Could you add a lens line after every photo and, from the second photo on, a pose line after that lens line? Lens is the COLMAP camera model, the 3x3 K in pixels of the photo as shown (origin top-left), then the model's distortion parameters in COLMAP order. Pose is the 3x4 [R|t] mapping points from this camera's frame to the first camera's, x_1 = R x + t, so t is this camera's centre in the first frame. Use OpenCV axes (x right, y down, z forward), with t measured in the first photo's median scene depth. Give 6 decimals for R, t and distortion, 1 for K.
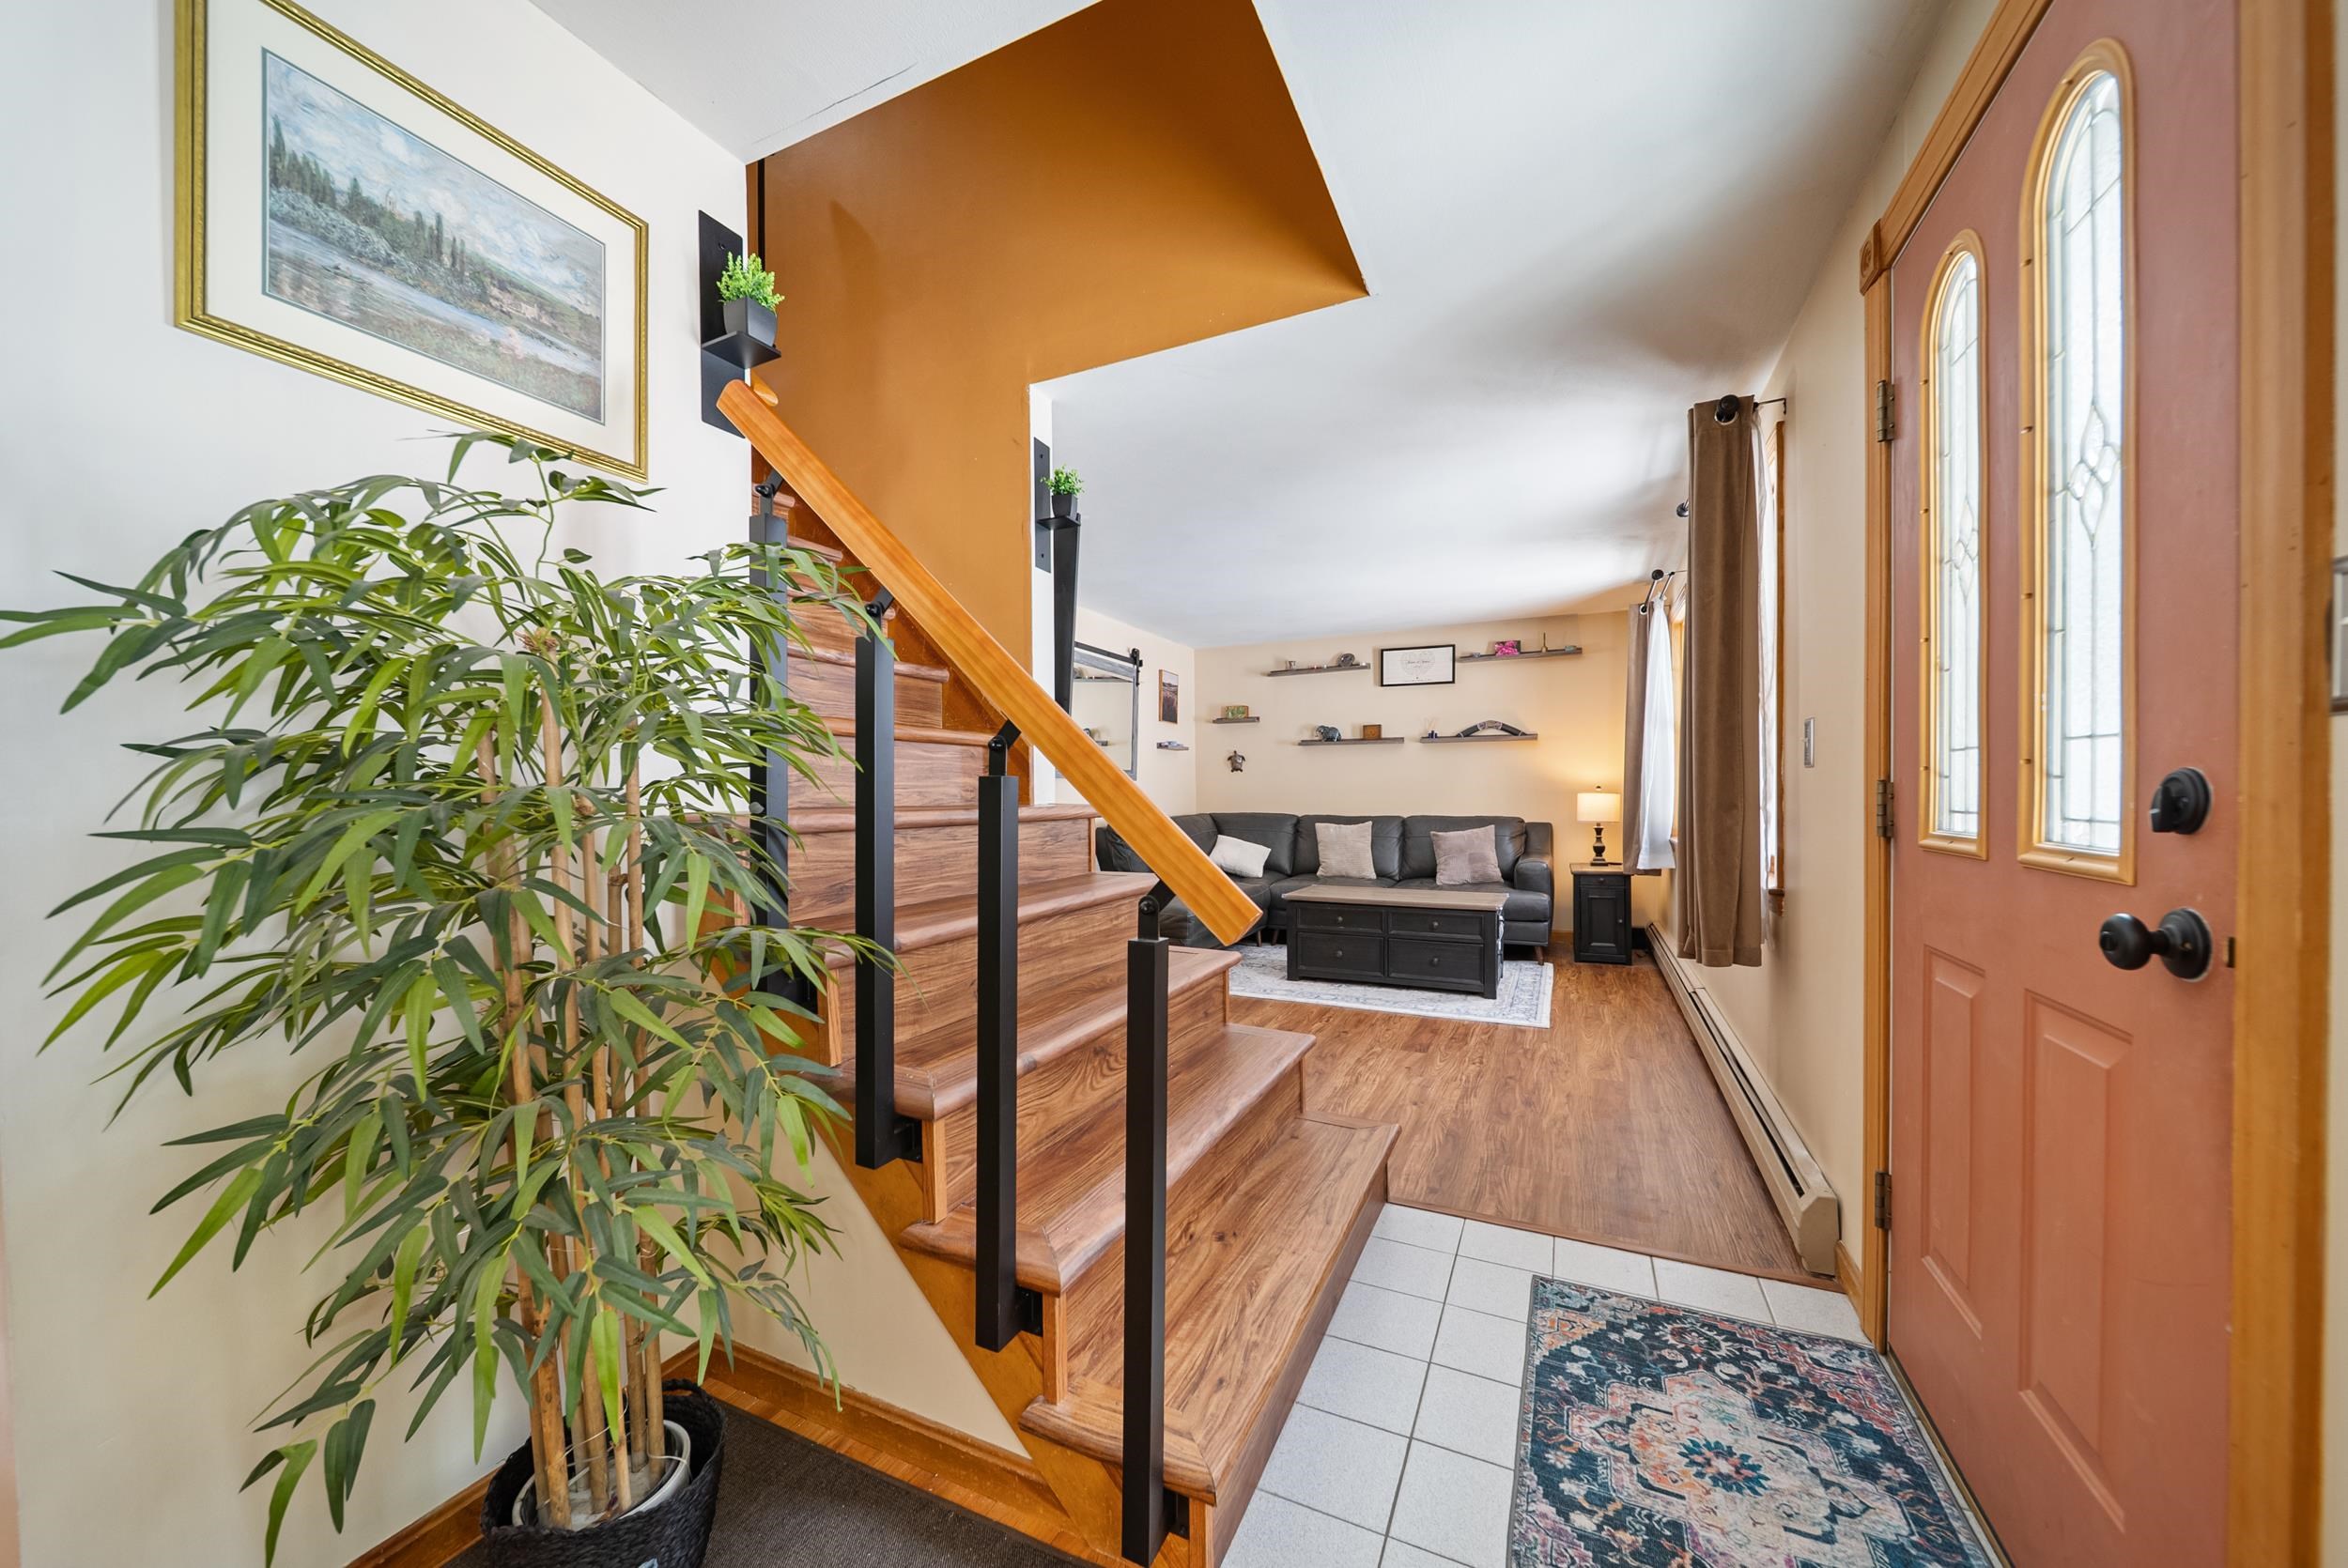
lens RADIAL K [[833.0, 0, 1175.3], [0, 833.0, 798.8], [0, 0, 1]] dist [0.000756, -0.001566]
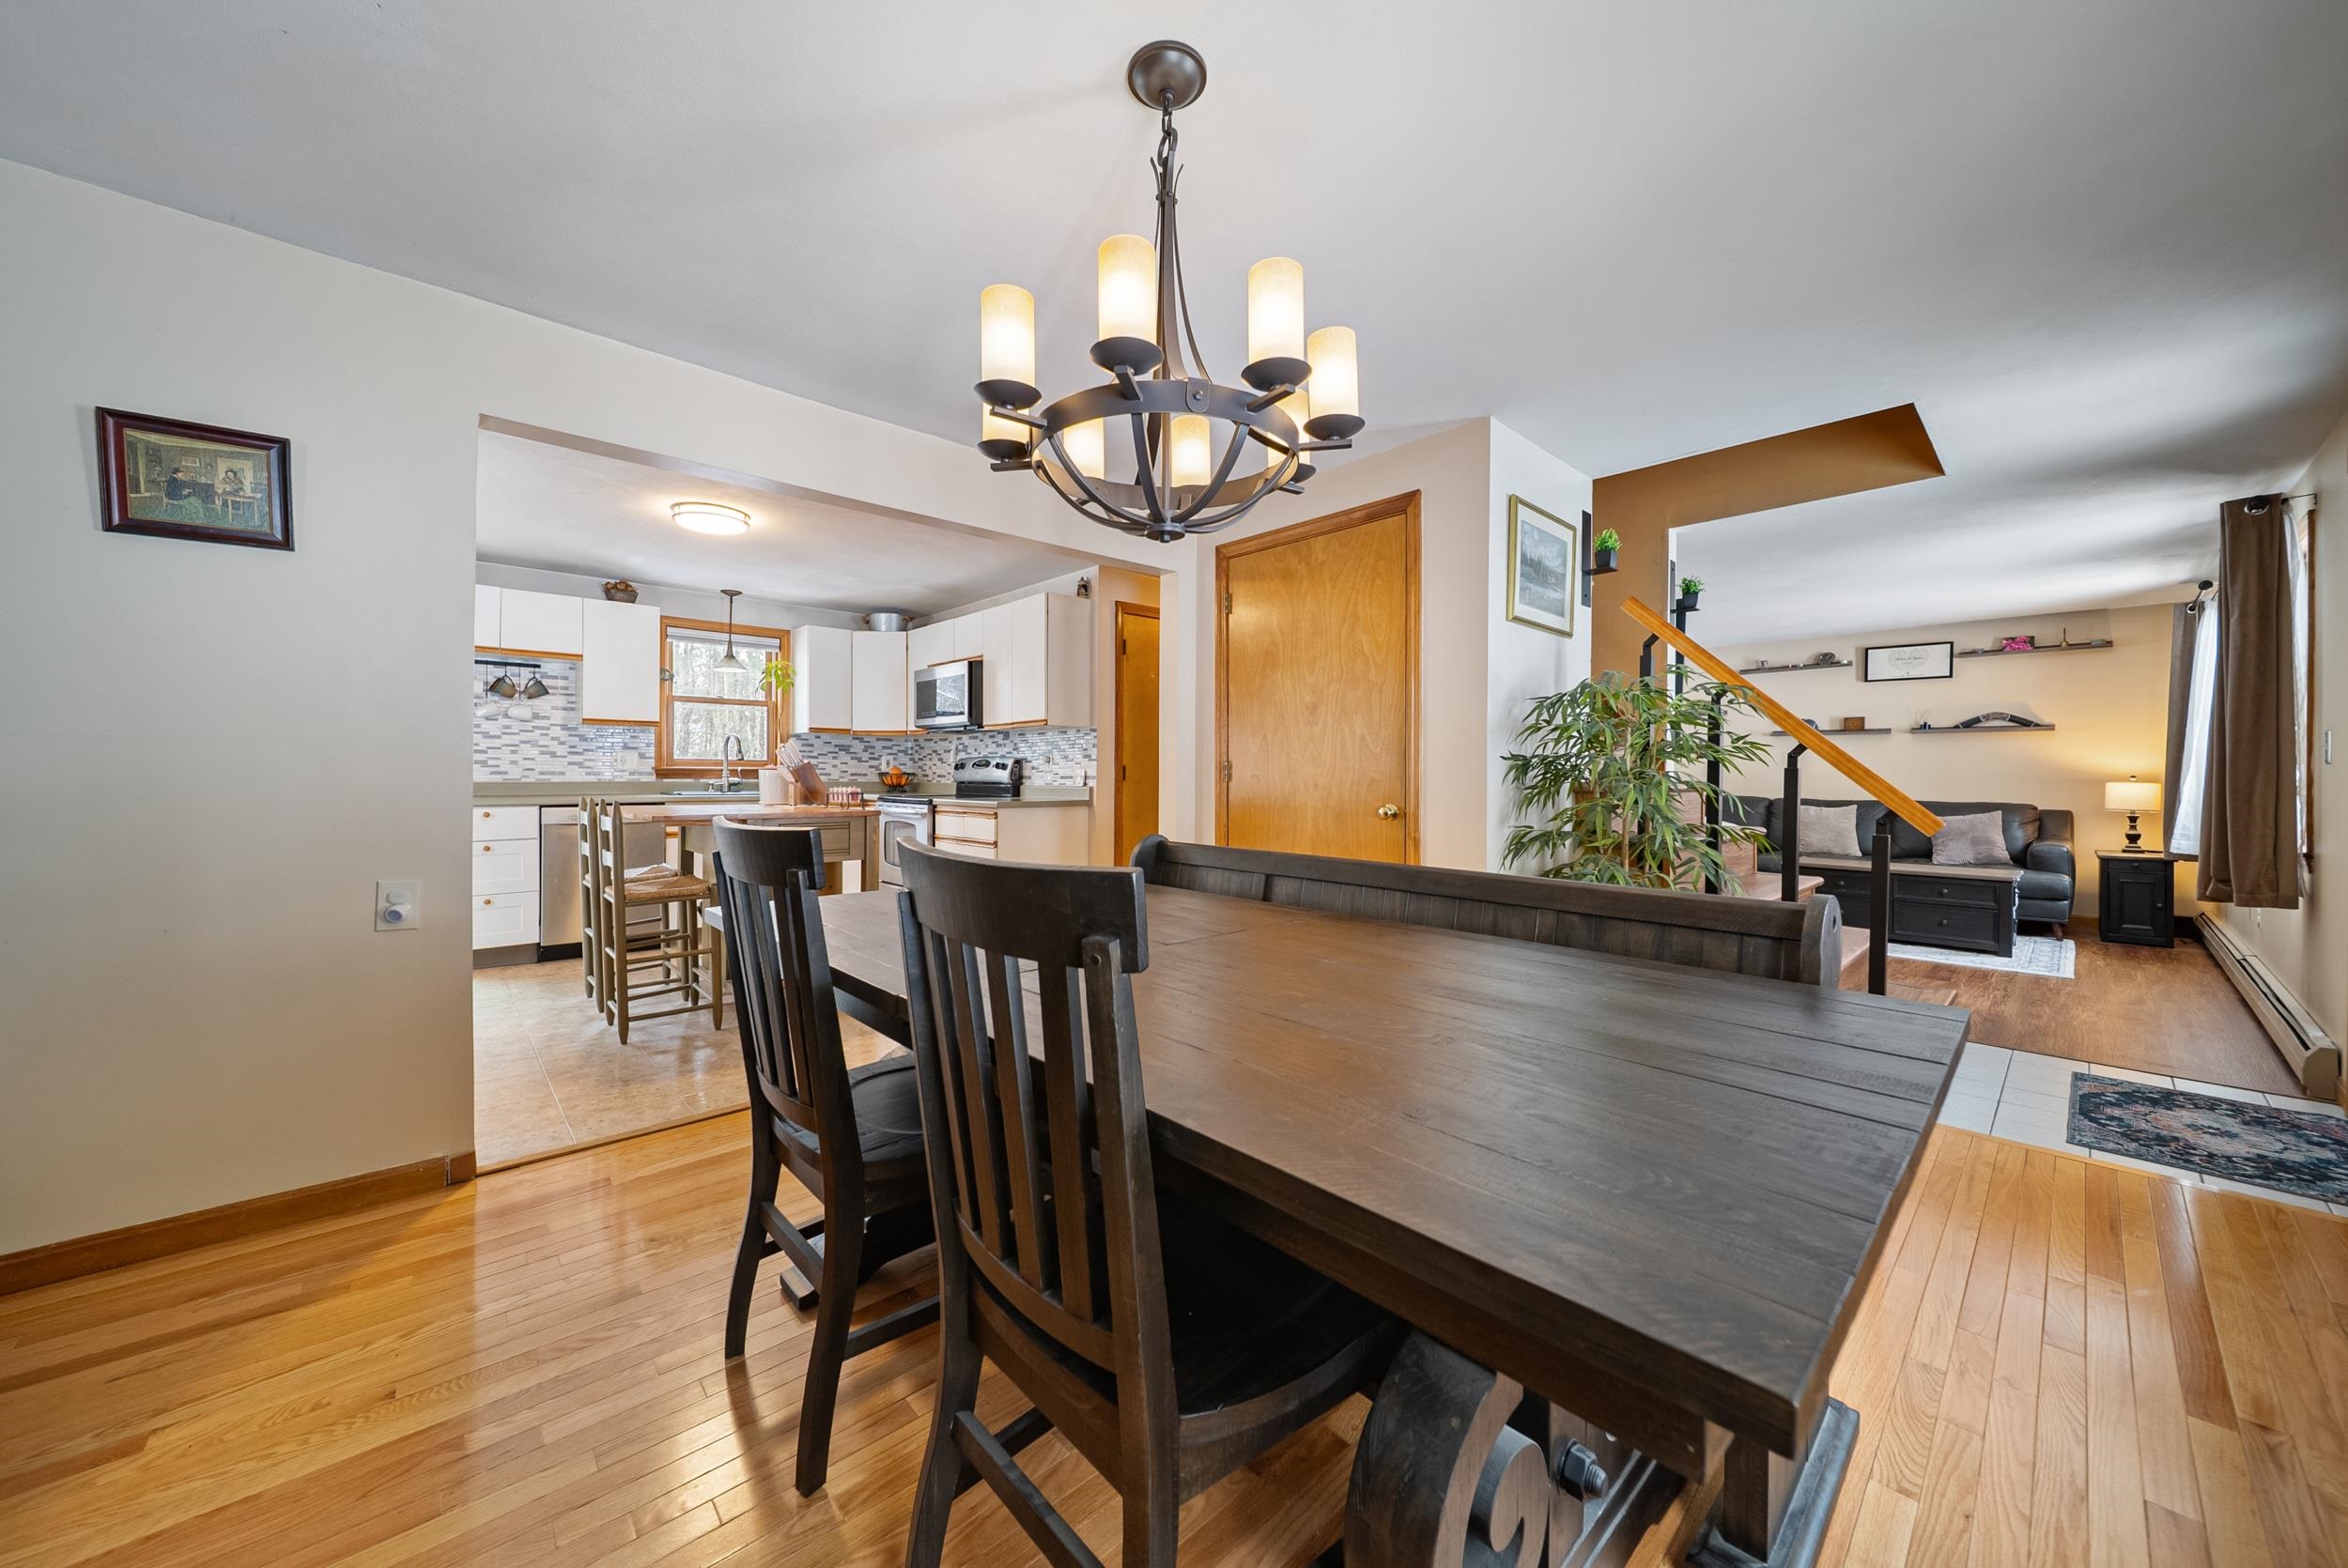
lens RADIAL K [[833.0, 0, 1180.9], [0, 833.0, 775.6], [0, 0, 1]] dist [0.000756, -0.001566]
pose [[0.926766, 0.012278, -0.375439, -0.215915], [-0.014876, 0.999881, -0.004023, 0.006677], [0.375345, 0.009313, 0.926839, -0.432389]]
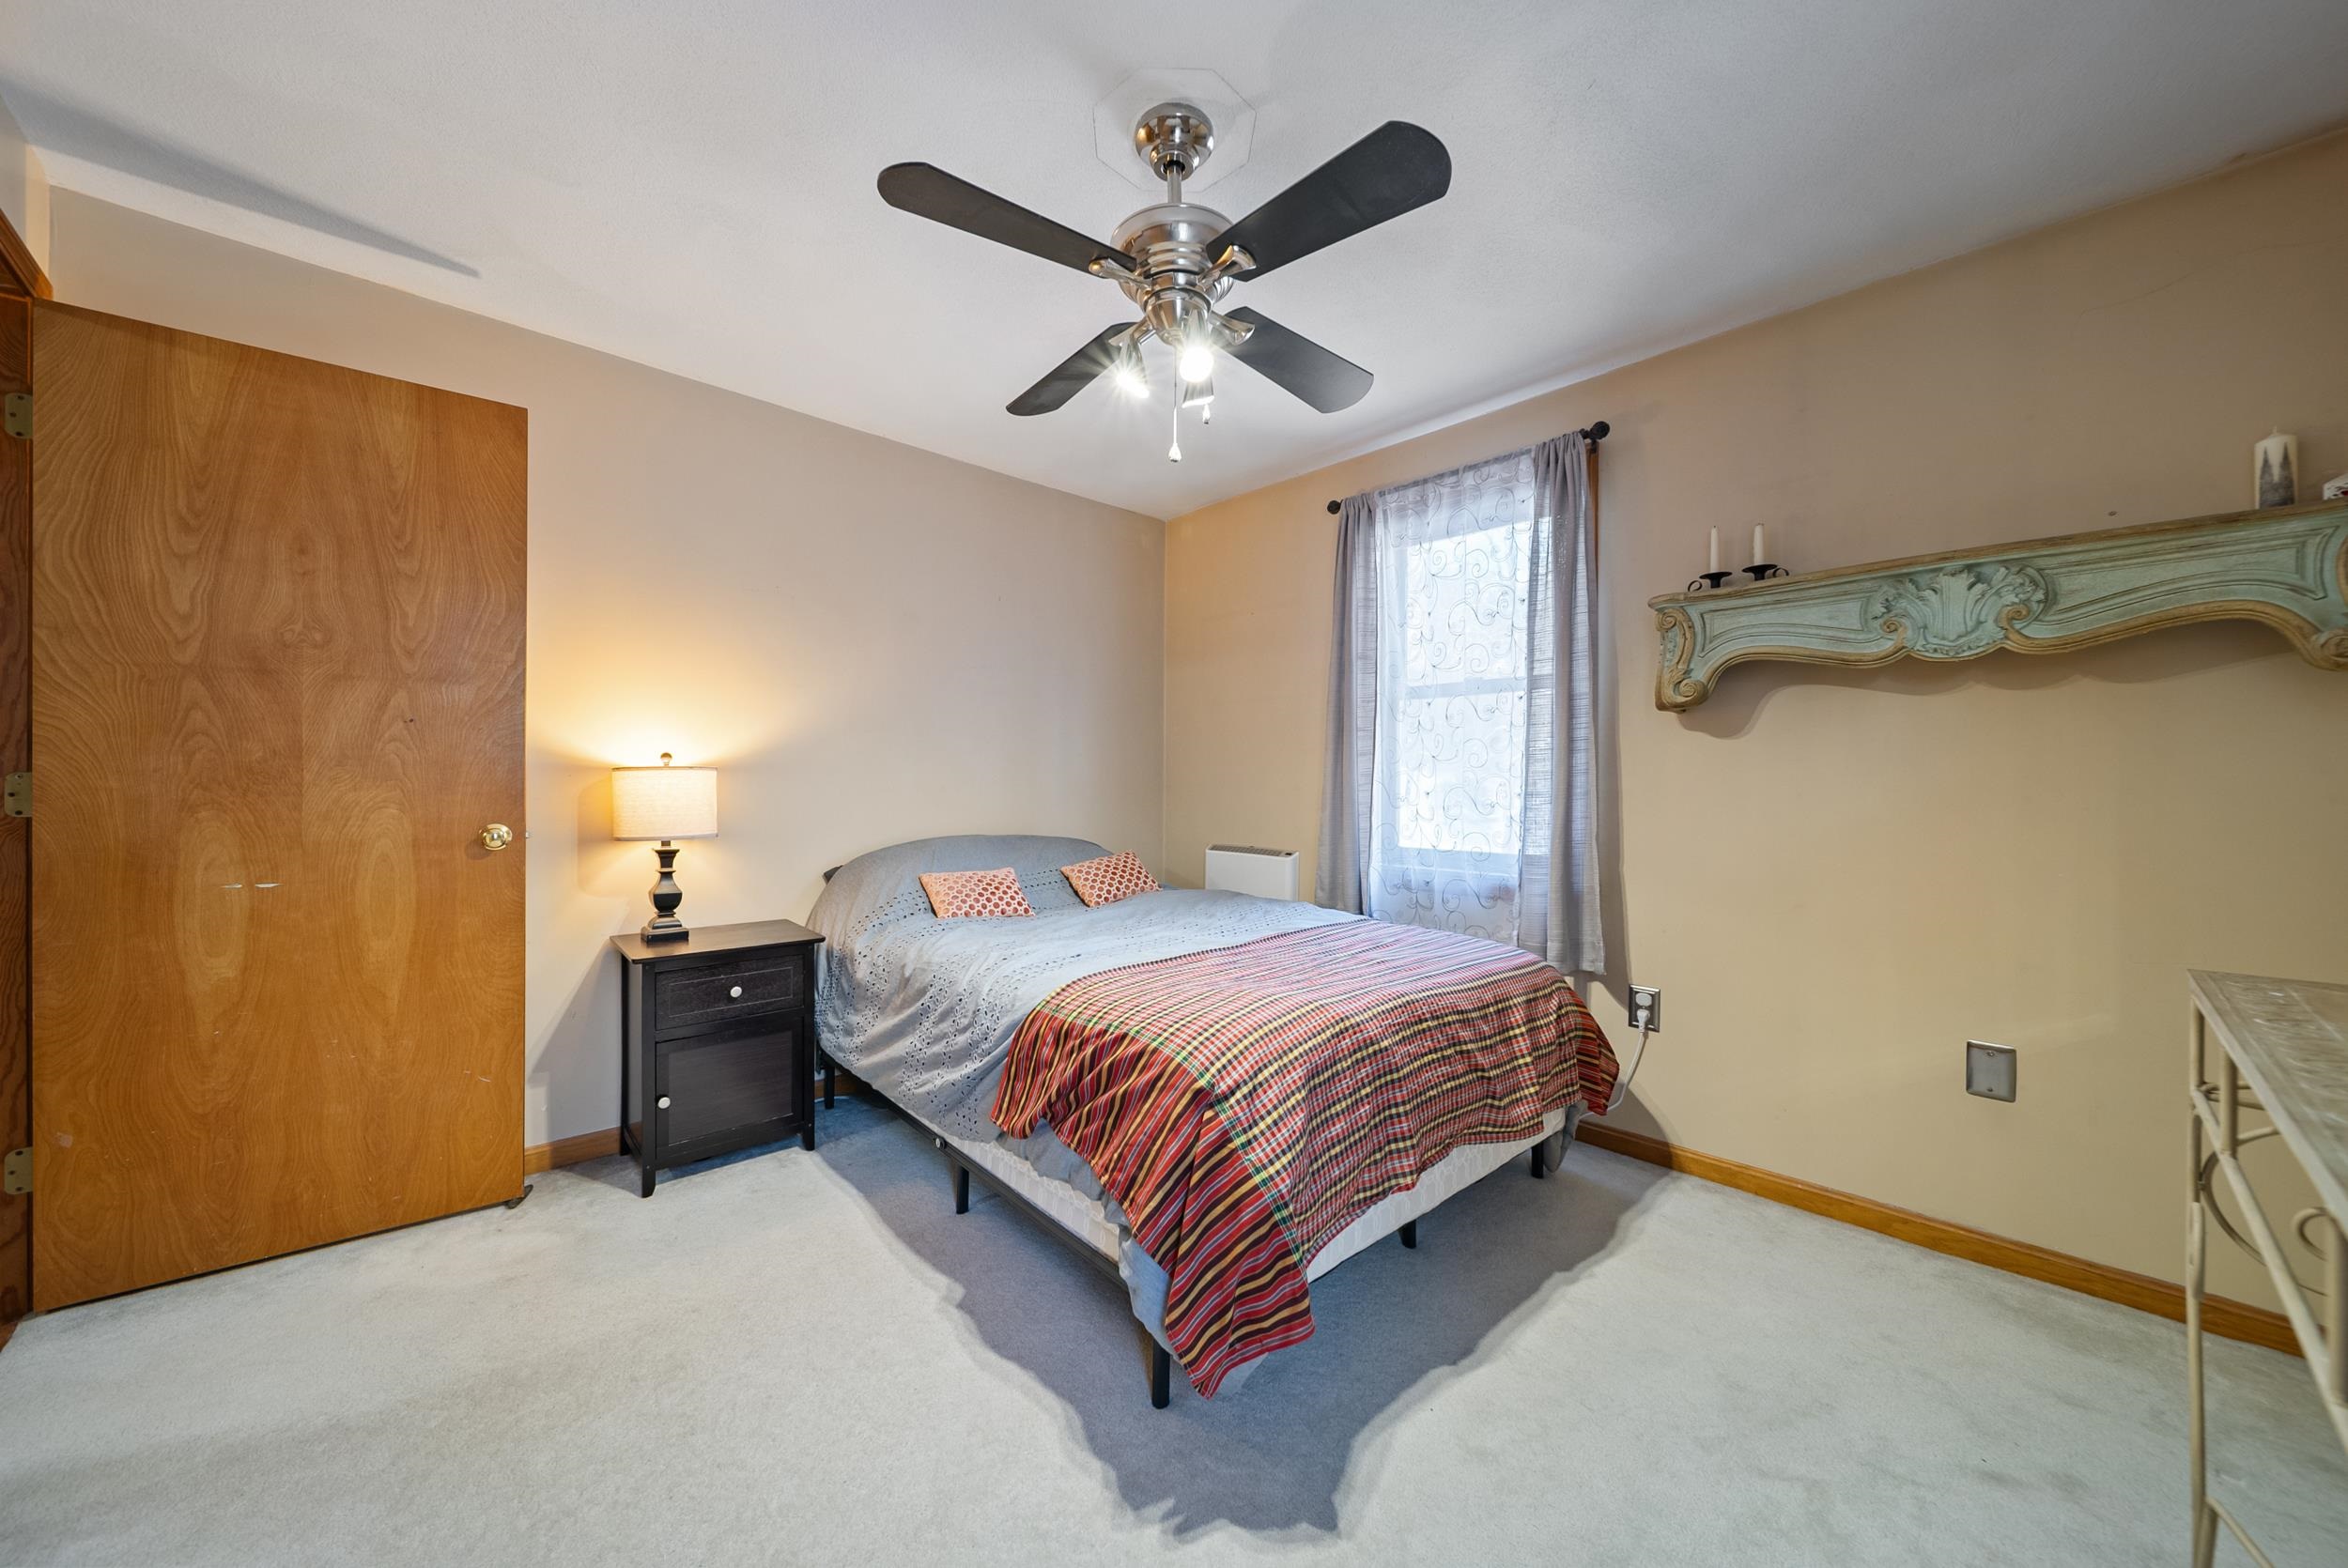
lens RADIAL K [[833.0, 0, 1171.0], [0, 833.0, 784.2], [0, 0, 1]] dist [0.000756, -0.001566]
pose [[0.372909, 0.011950, 0.927791, 0.223779], [-0.001856, 0.999925, -0.012132, 0.006471], [-0.927866, 0.002802, 0.372904, 0.646793]]
